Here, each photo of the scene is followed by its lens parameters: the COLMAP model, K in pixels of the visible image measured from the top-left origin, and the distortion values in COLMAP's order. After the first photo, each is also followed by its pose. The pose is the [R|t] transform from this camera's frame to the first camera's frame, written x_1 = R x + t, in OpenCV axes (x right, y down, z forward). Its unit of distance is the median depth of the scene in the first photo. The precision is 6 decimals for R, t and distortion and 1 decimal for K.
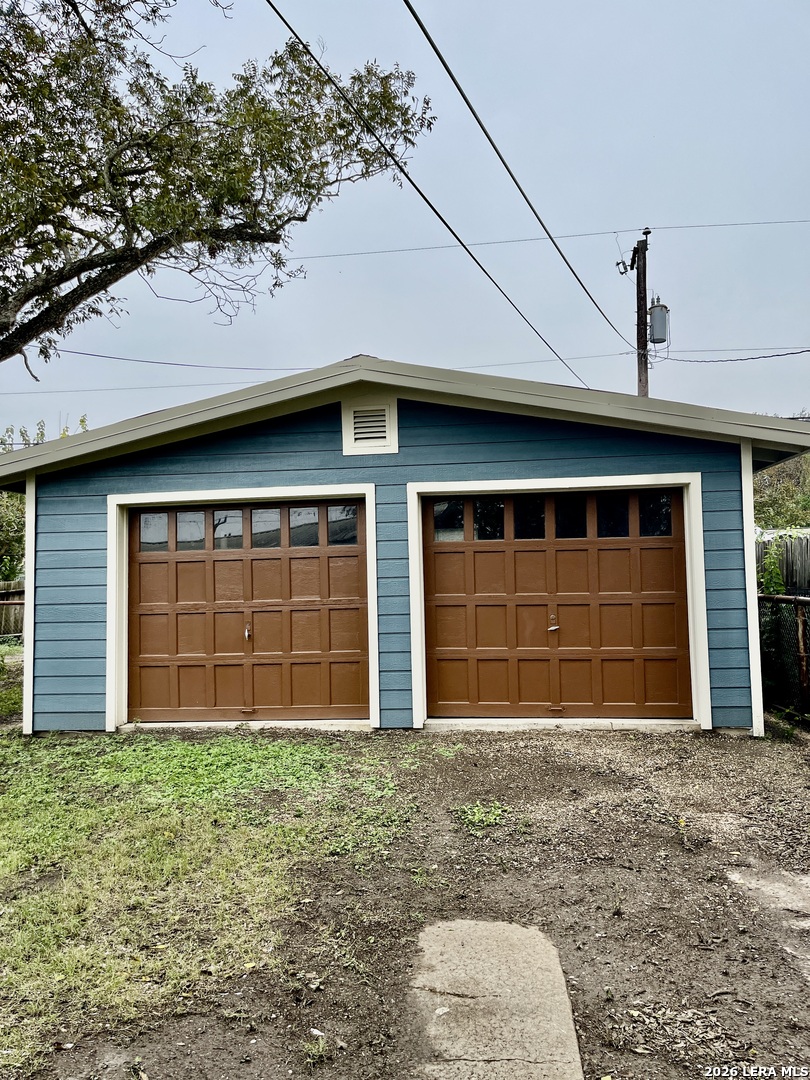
lens RADIAL K [[816.3, 0, 404.6], [0, 816.3, 559.2], [0, 0, 1]] dist [0.058136, -0.073518]
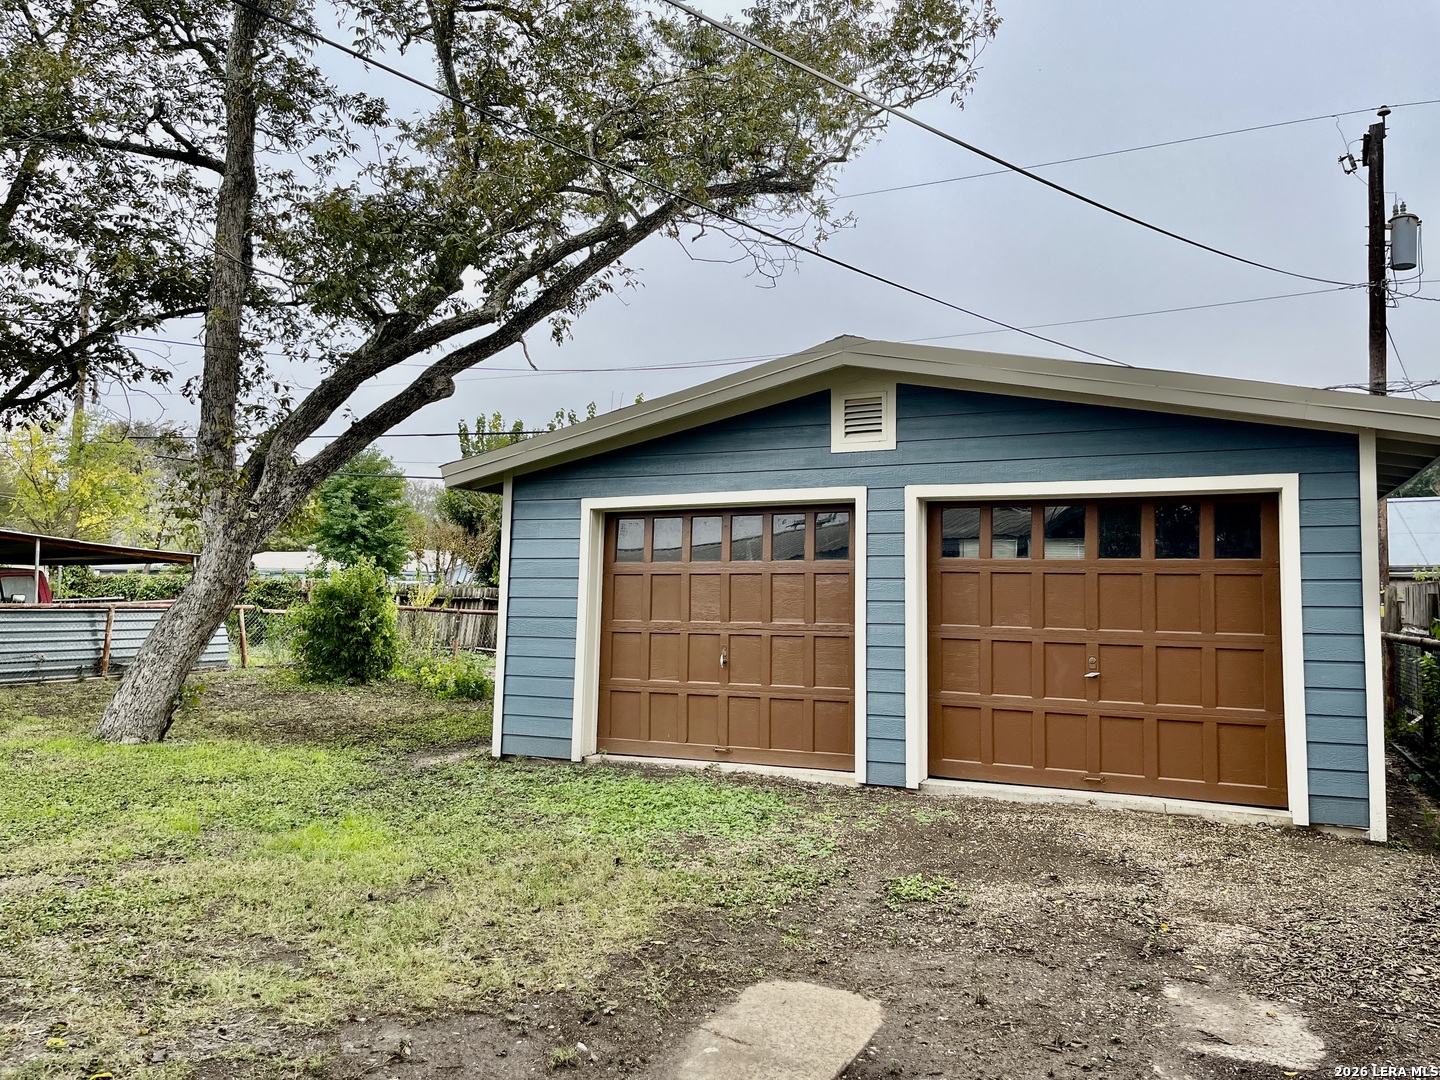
lens RADIAL K [[1088.5, 0, 720.0], [0, 1088.5, 540.0], [0, 0, 1]] dist [0.058136, -0.073518]
pose [[0.947655, 0.017811, -0.318799, 0.173232], [-0.026611, 0.999375, -0.023270, -0.008824], [0.318185, 0.030536, 0.947537, -0.090908]]
